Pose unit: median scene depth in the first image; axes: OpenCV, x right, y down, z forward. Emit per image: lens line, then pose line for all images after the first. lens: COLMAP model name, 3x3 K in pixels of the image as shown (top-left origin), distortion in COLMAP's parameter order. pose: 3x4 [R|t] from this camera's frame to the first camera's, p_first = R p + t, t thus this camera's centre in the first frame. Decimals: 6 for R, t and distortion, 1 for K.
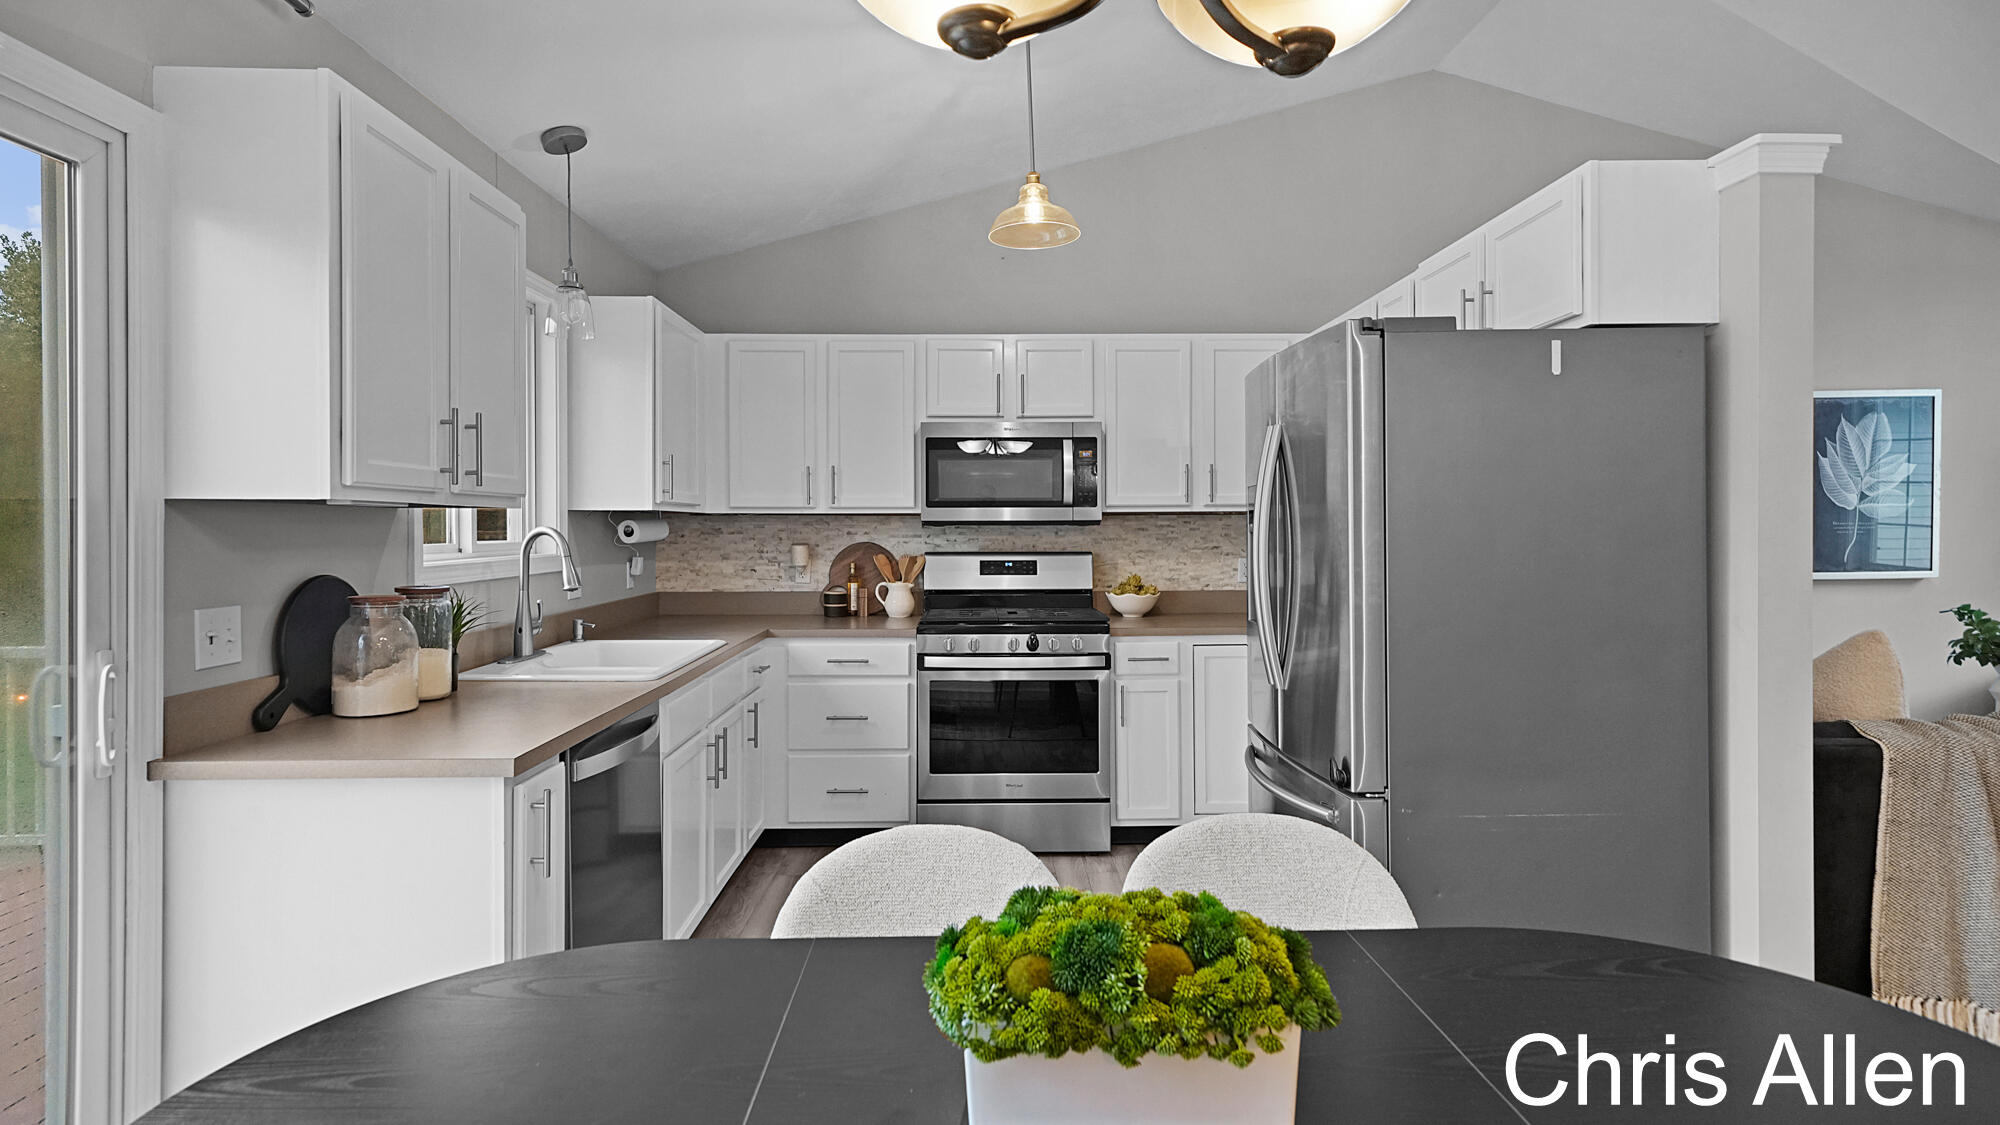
lens RADIAL K [[1013.9, 0, 998.2], [0, 1013.9, 531.8], [0, 0, 1]] dist [-0.000826, 0.000191]
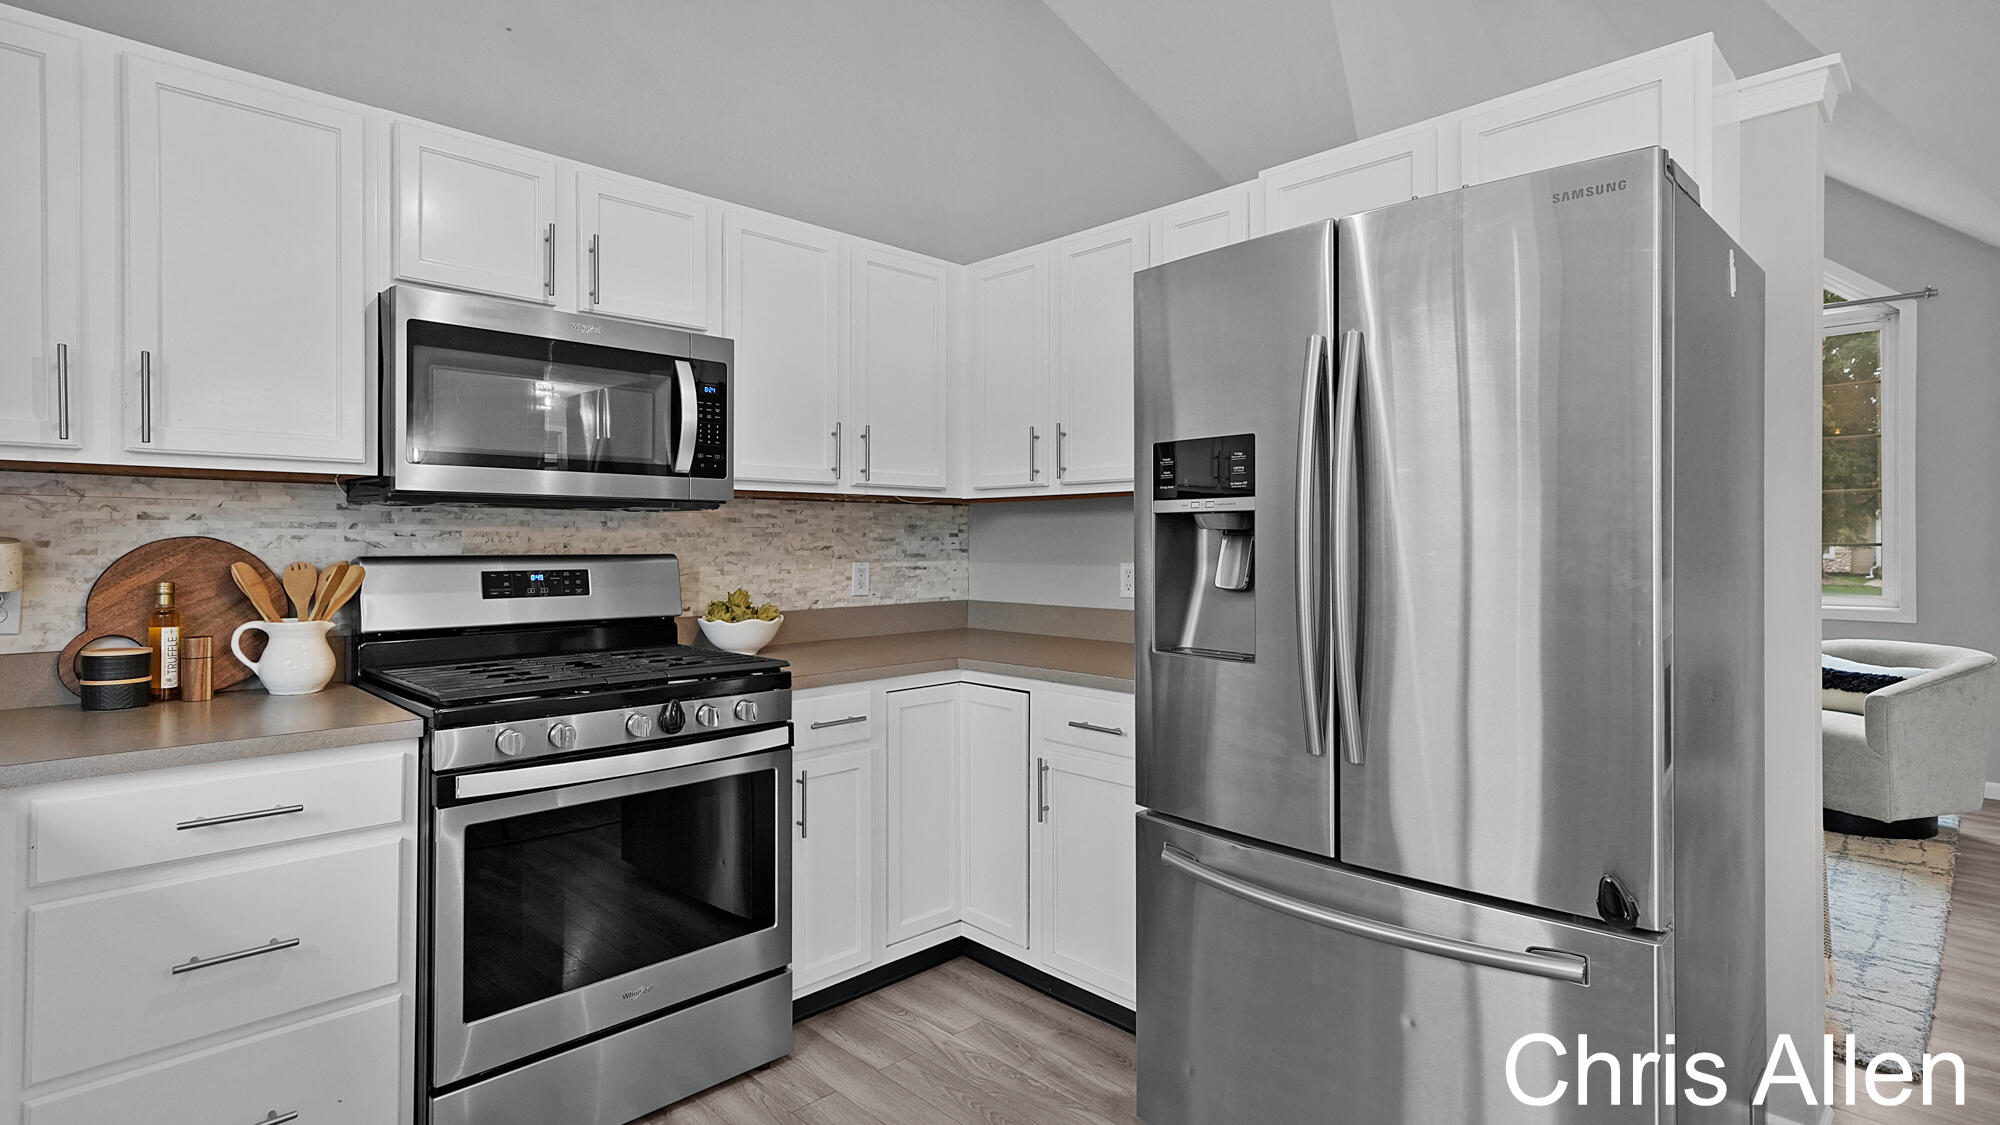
lens RADIAL K [[990.3, 0, 990.7], [0, 990.3, 539.7], [0, 0, 1]] dist [0.014802, 0.000262]
pose [[0.730837, 0.004525, 0.682538, -0.188486], [-0.001644, 0.999987, -0.004869, 0.014186], [-0.682551, 0.002437, 0.730834, 0.452639]]
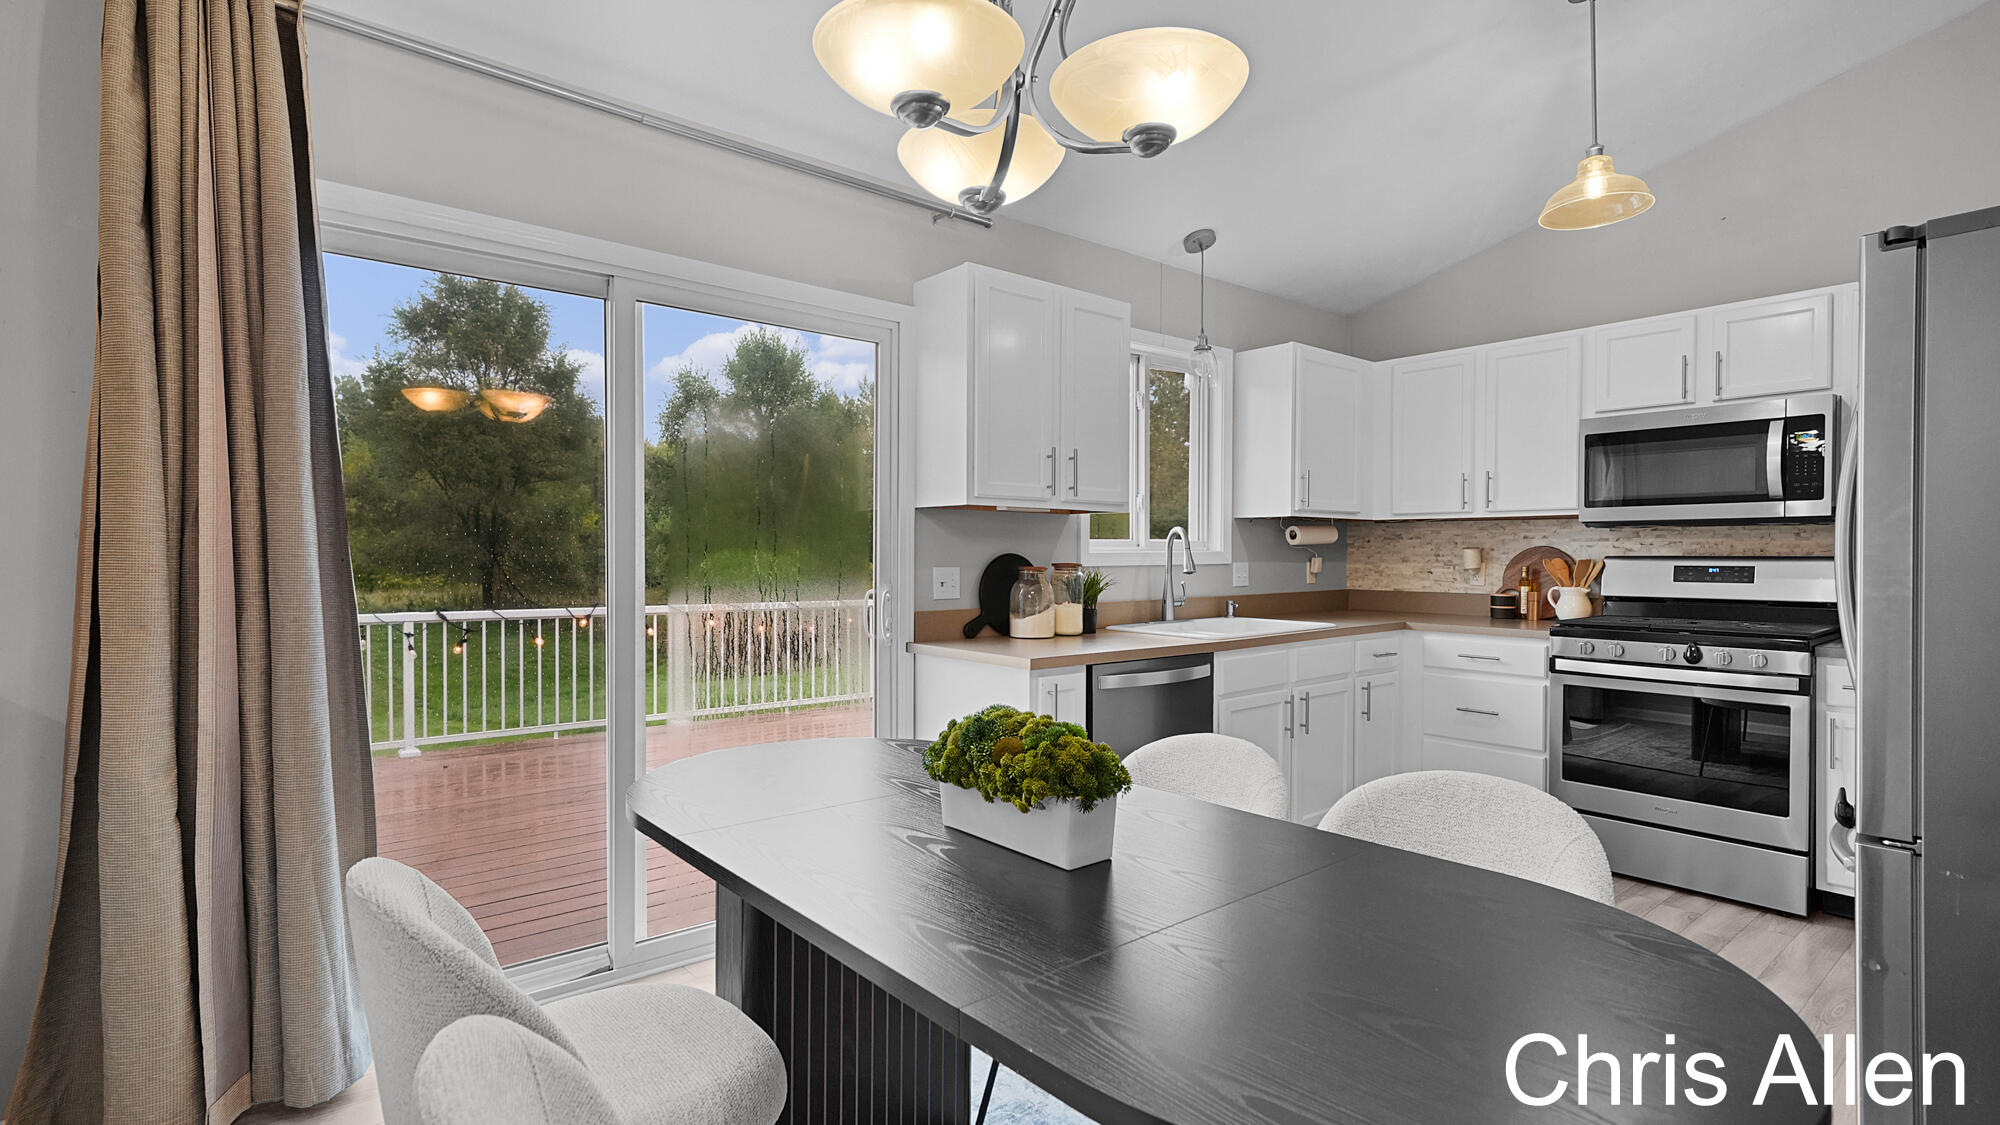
lens RADIAL K [[936.4, 0, 980.6], [0, 936.4, 570.2], [0, 0, 1]] dist [0.003056, 0.000652]
pose [[0.612281, 0.016647, -0.790465, 0.276093], [-0.005592, 0.999844, 0.016725, 0.023037], [0.790621, -0.005820, 0.612279, 0.003375]]
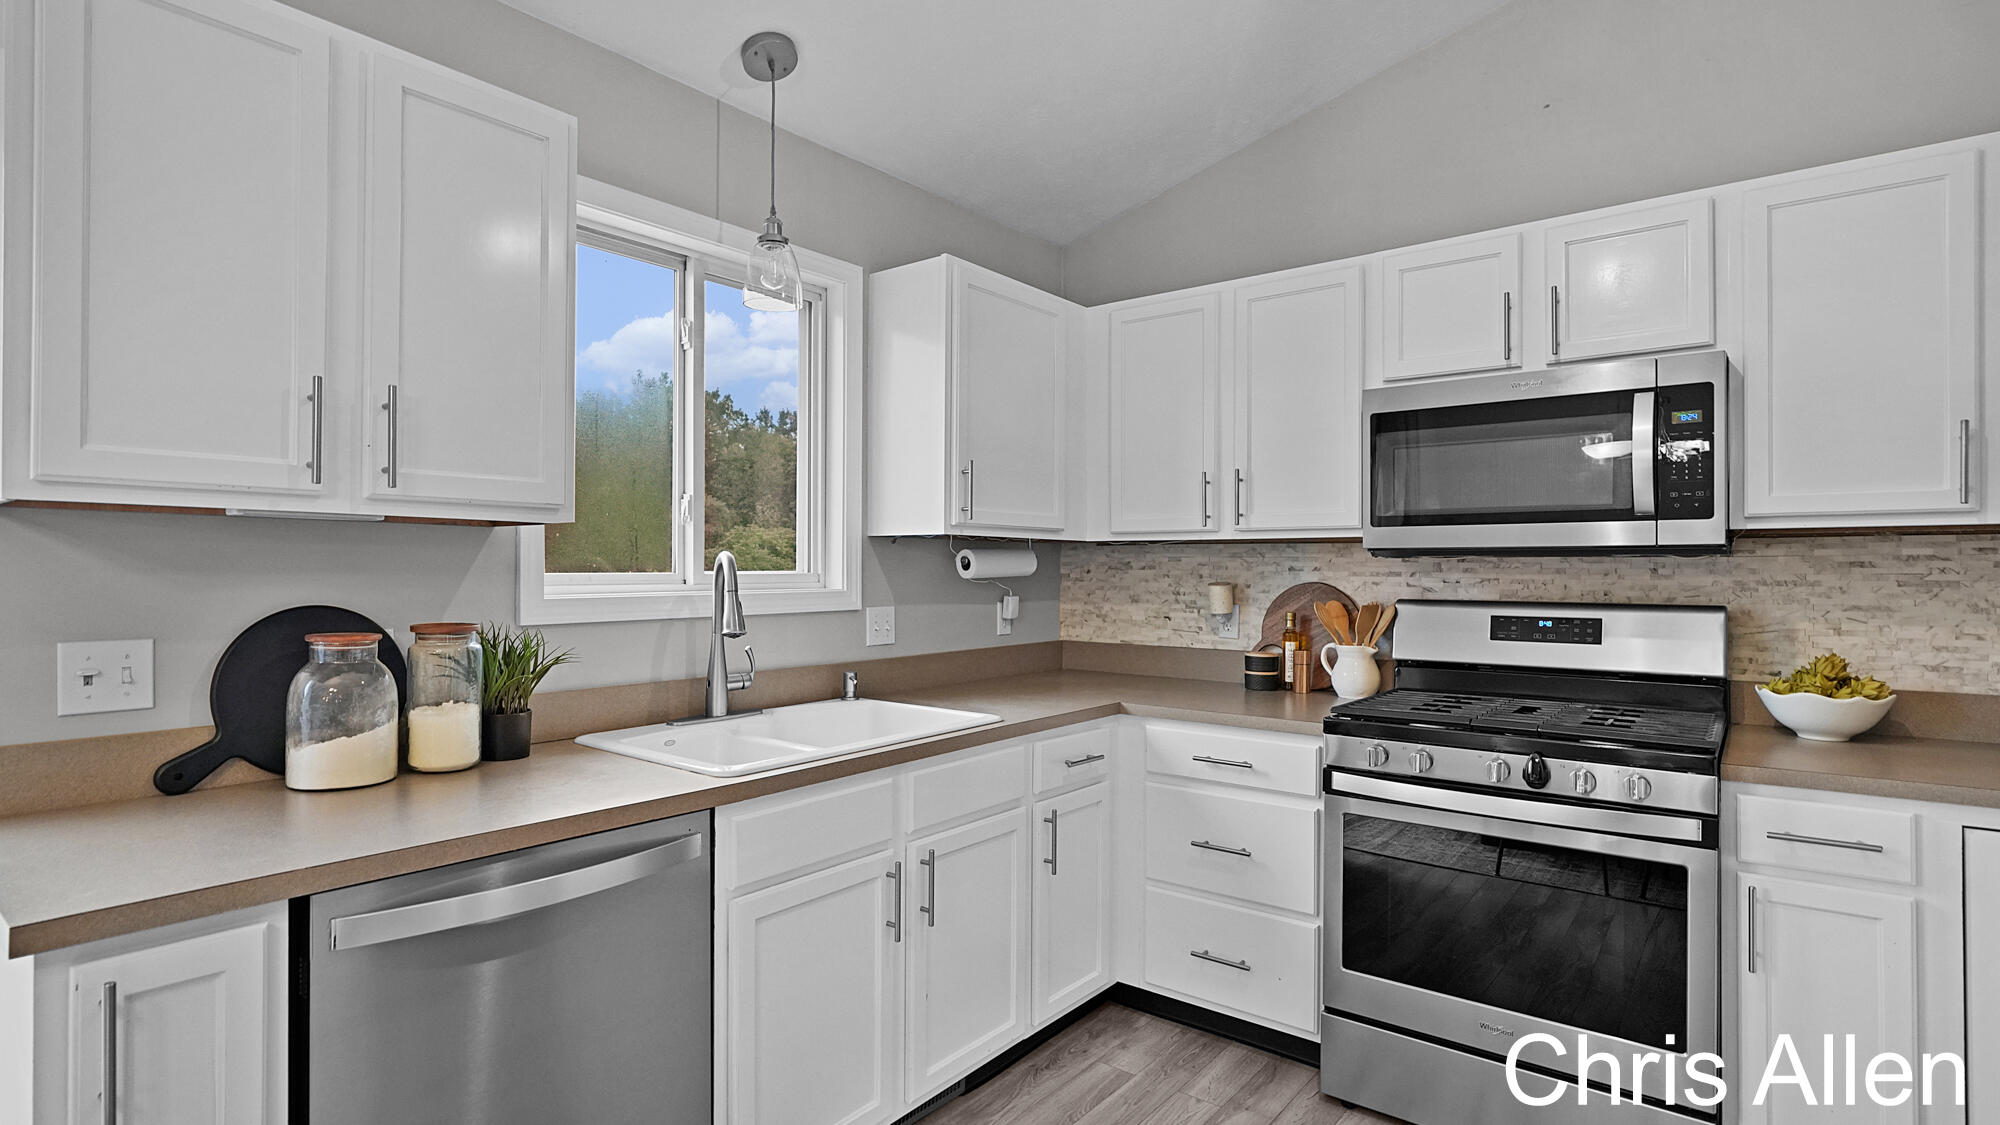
lens RADIAL K [[982.5, 0, 989.7], [0, 982.5, 563.3], [0, 0, 1]] dist [-0.003893, -0.000600]
pose [[0.766118, 0.001137, -0.642699, 0.133758], [-0.008728, 0.999925, -0.008635, 0.005366], [0.642640, 0.012225, 0.766070, 0.382867]]
